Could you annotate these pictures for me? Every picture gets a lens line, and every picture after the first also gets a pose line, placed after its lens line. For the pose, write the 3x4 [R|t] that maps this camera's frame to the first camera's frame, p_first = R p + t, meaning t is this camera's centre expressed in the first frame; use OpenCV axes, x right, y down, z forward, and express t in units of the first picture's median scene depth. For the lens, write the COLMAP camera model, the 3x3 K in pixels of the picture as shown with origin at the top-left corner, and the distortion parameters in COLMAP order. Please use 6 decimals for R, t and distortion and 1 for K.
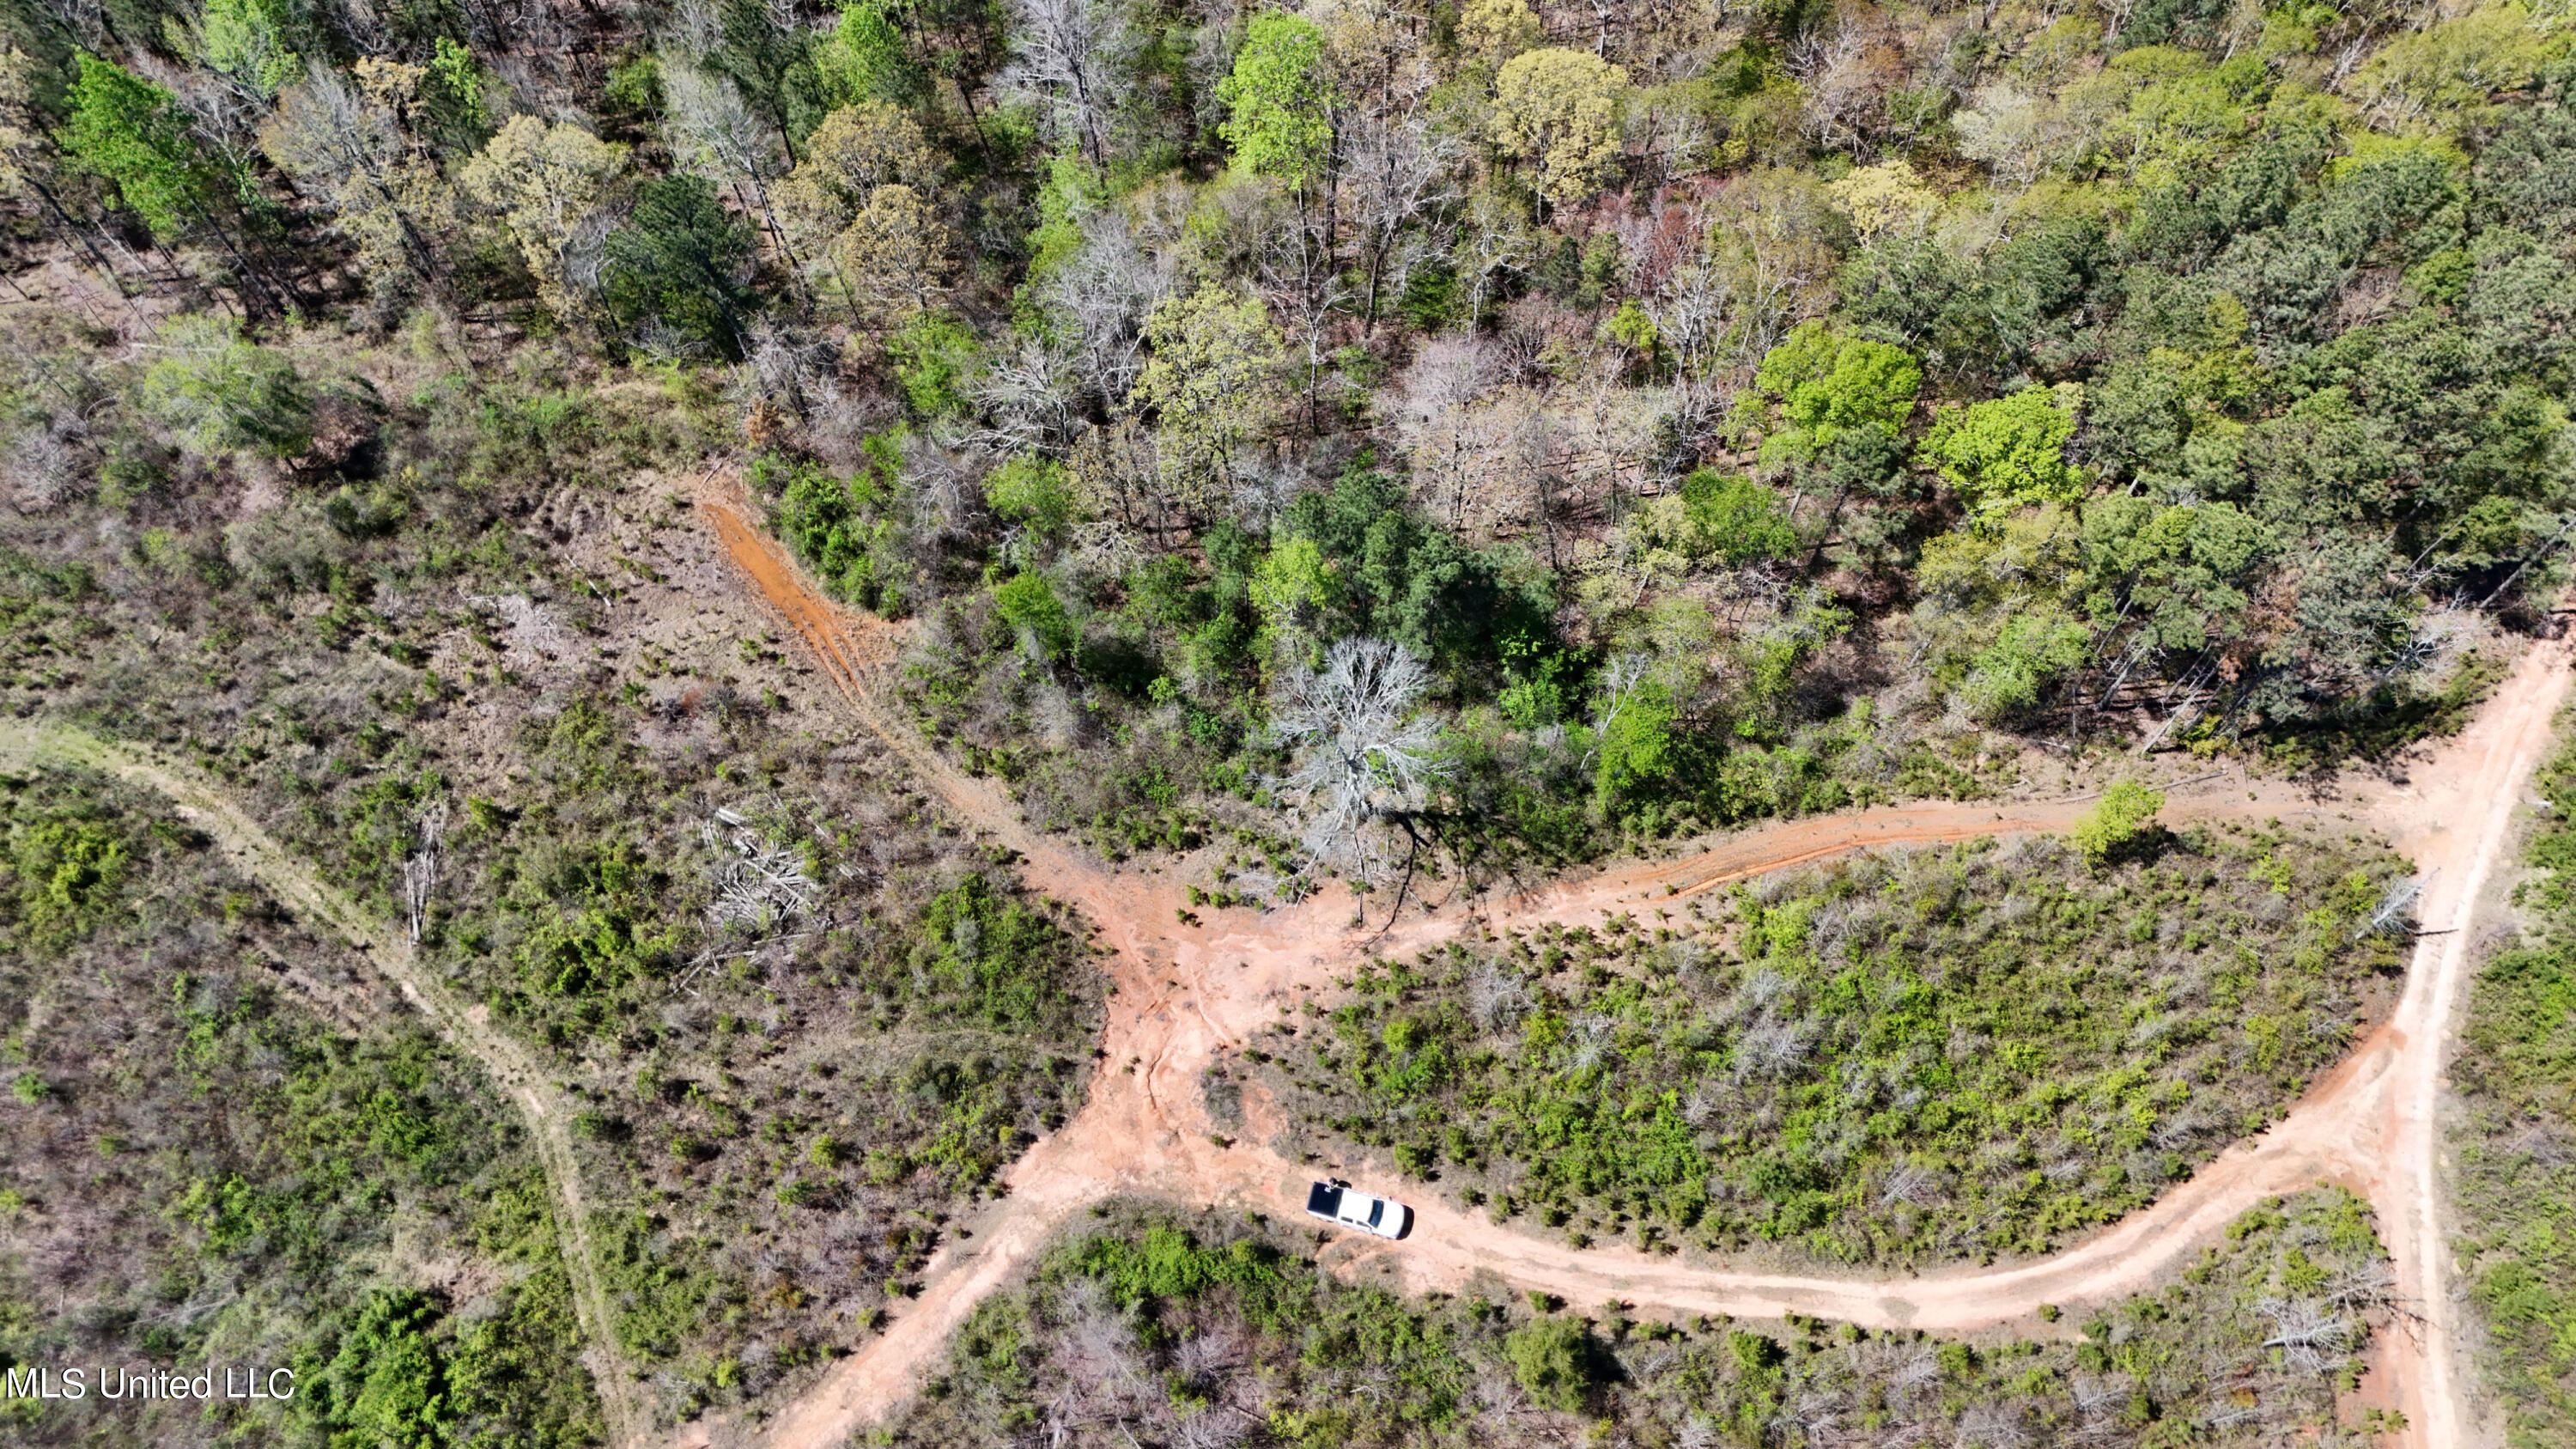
lens RADIAL K [[1873.7, 0, 1271.5], [0, 1873.7, 747.3], [0, 0, 1]] dist [0.074347, -0.068709]
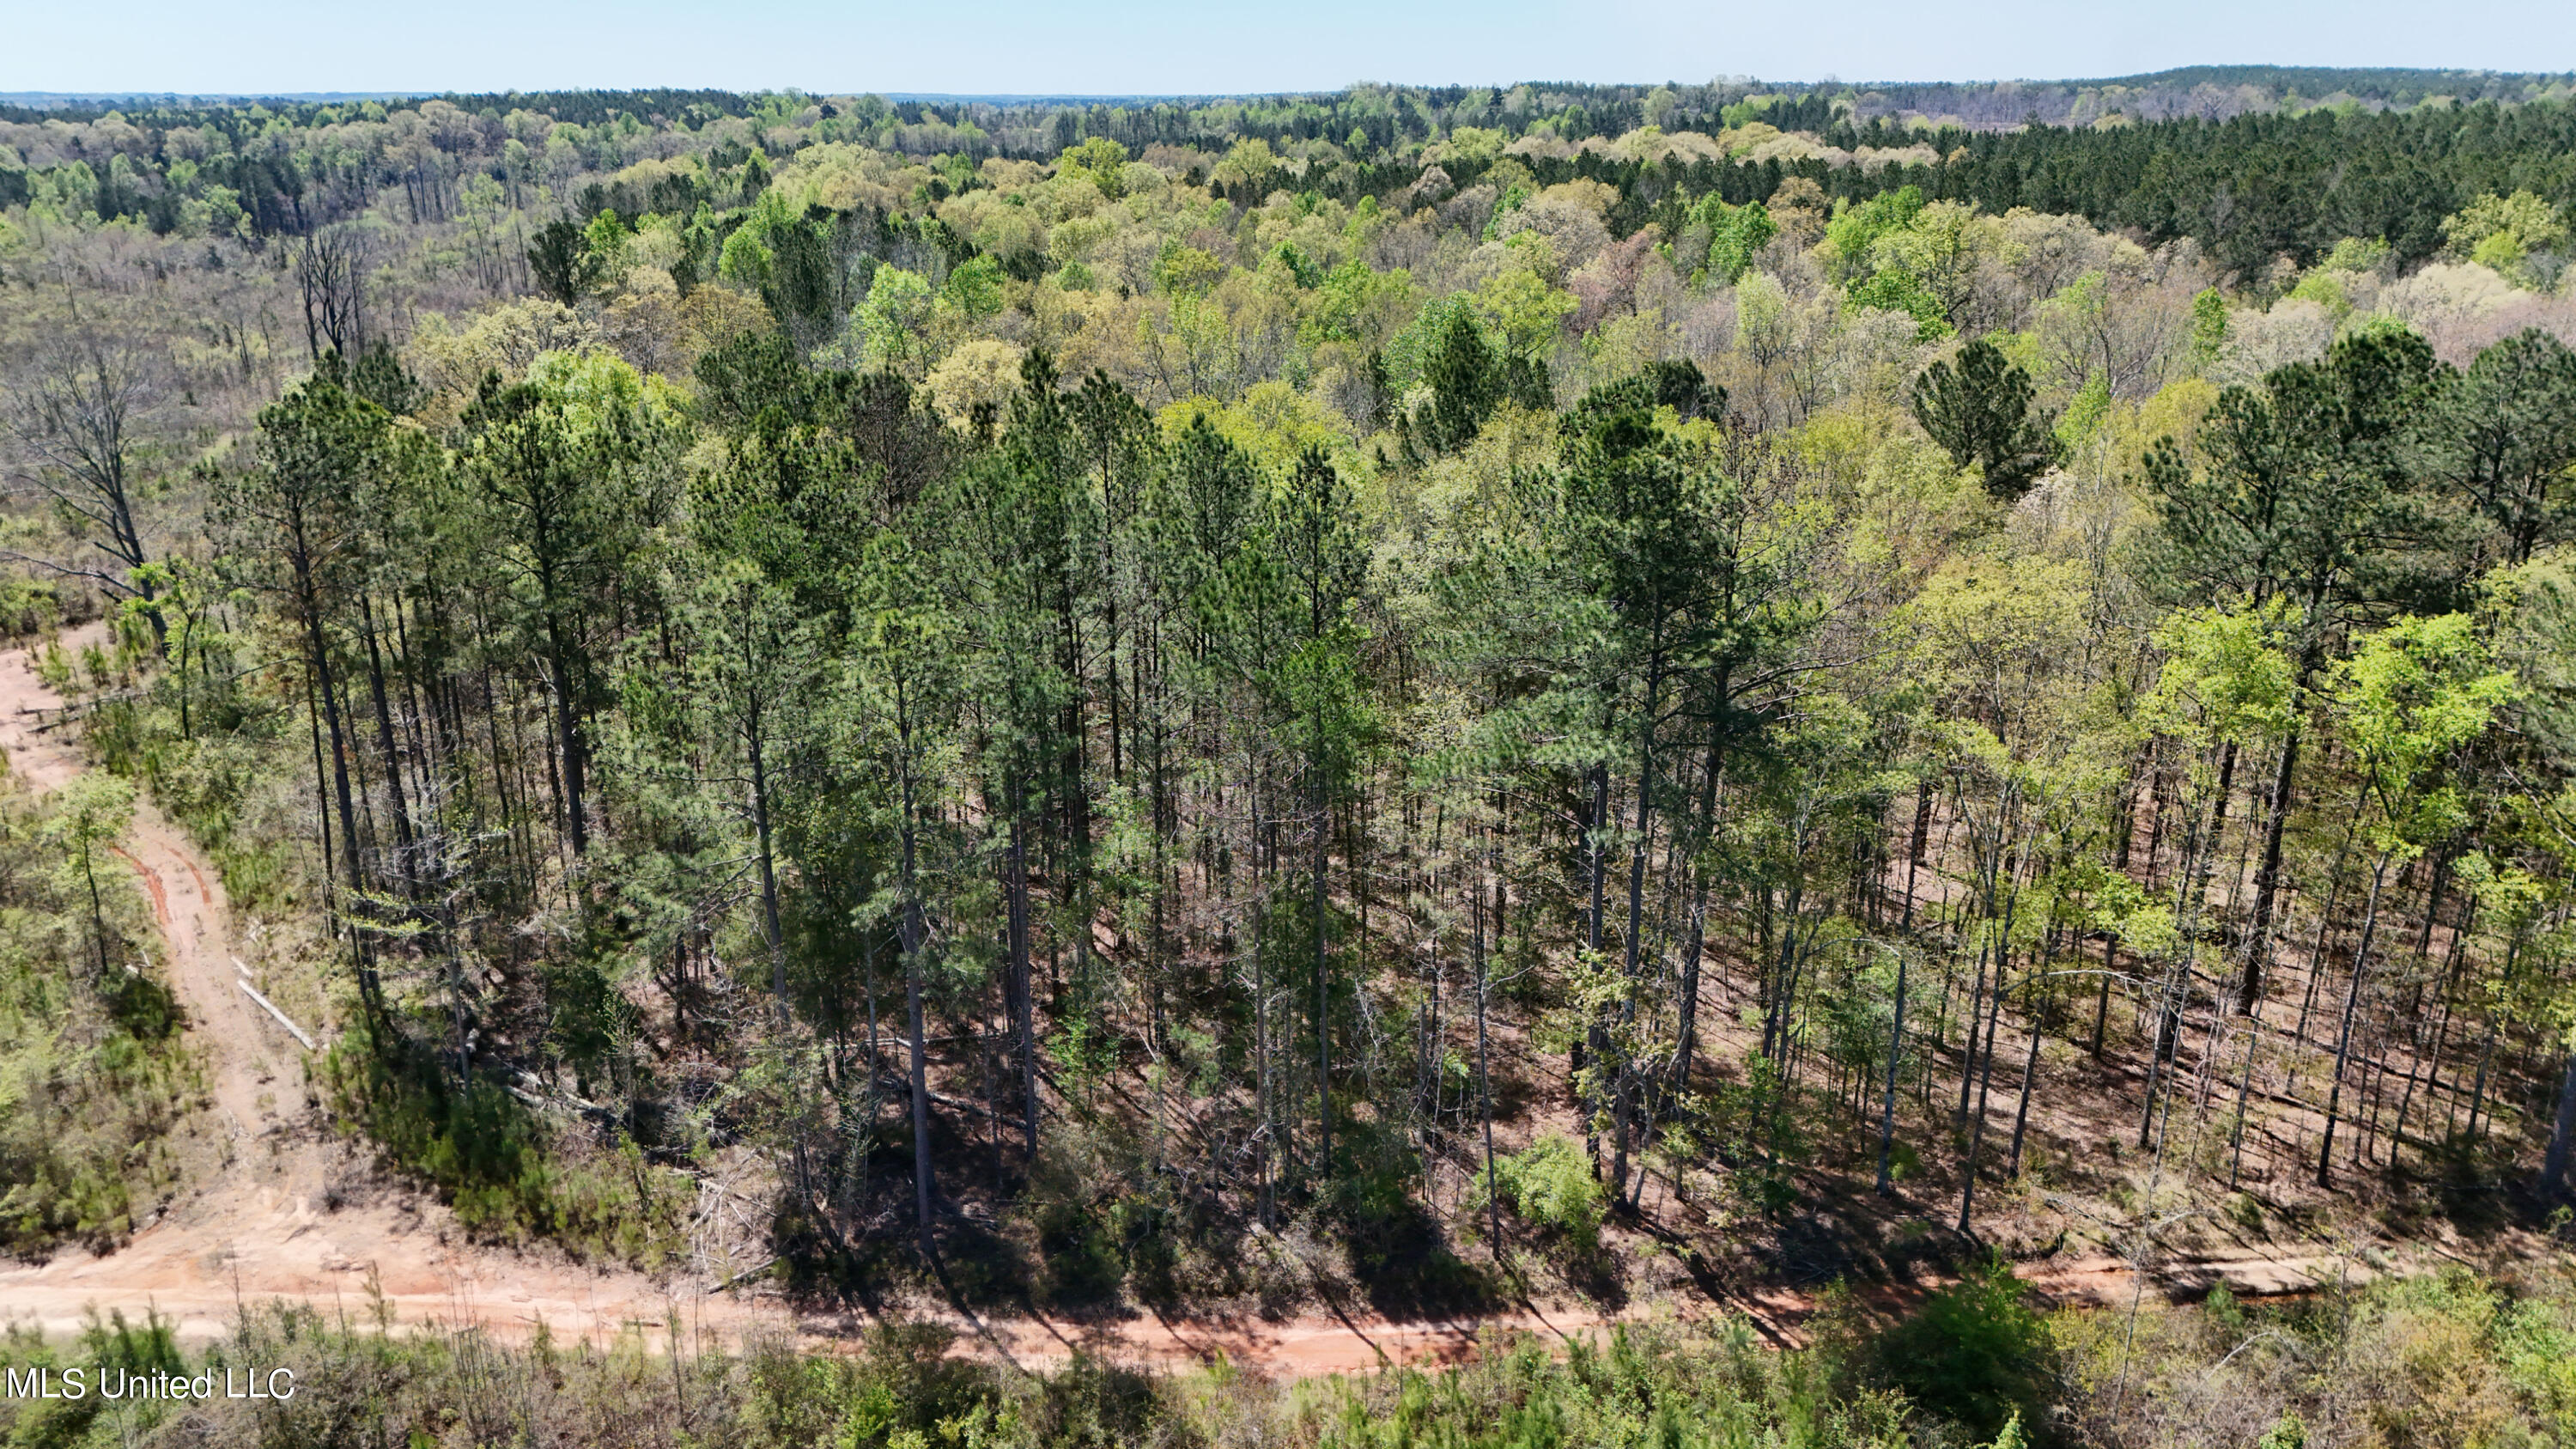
lens RADIAL K [[1873.7, 0, 1279.1], [0, 1873.7, 727.8], [0, 0, 1]] dist [0.074347, -0.068709]
pose [[0.521045, 0.293153, -0.801607, 0.968776], [-0.770284, 0.566054, -0.293676, -0.085846], [0.367660, 0.770483, 0.520751, 0.665216]]
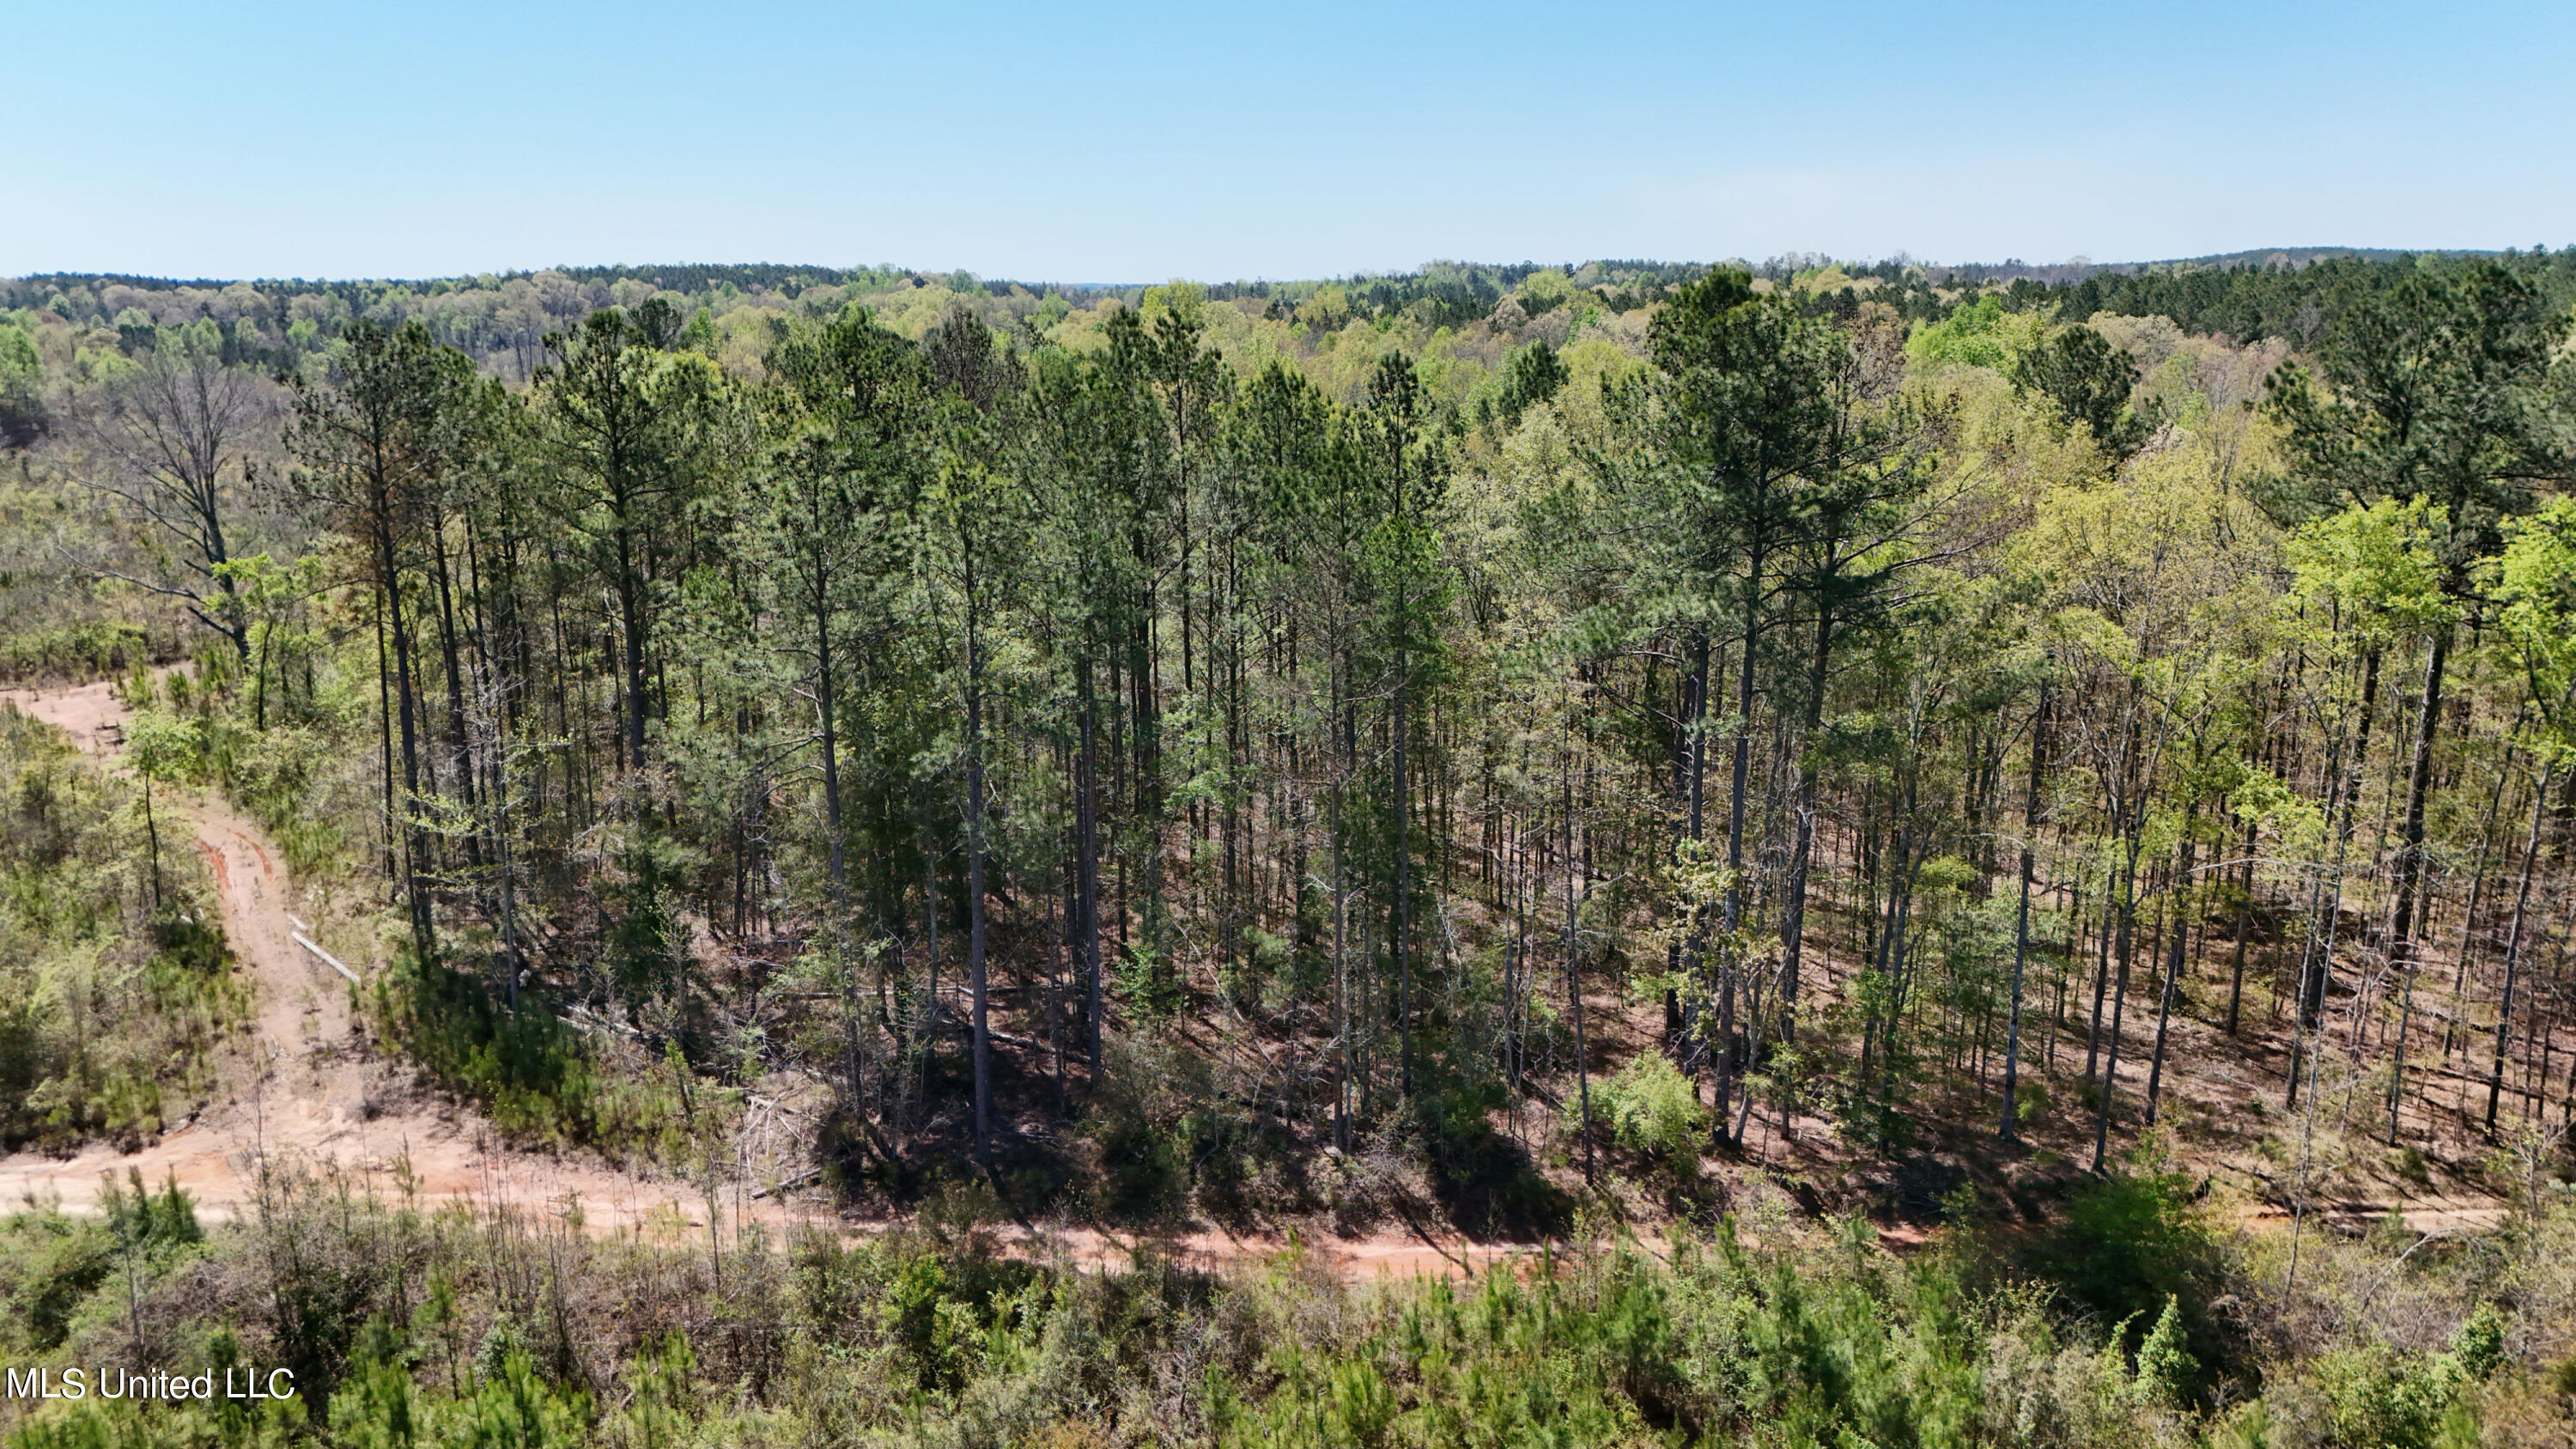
lens RADIAL K [[1873.7, 0, 1280.2], [0, 1873.7, 730.7], [0, 0, 1]] dist [0.074347, -0.068709]
pose [[0.487571, 0.225833, -0.843370, 0.969345], [-0.787690, 0.530434, -0.313344, -0.056146], [0.376589, 0.817092, 0.436511, 0.721655]]
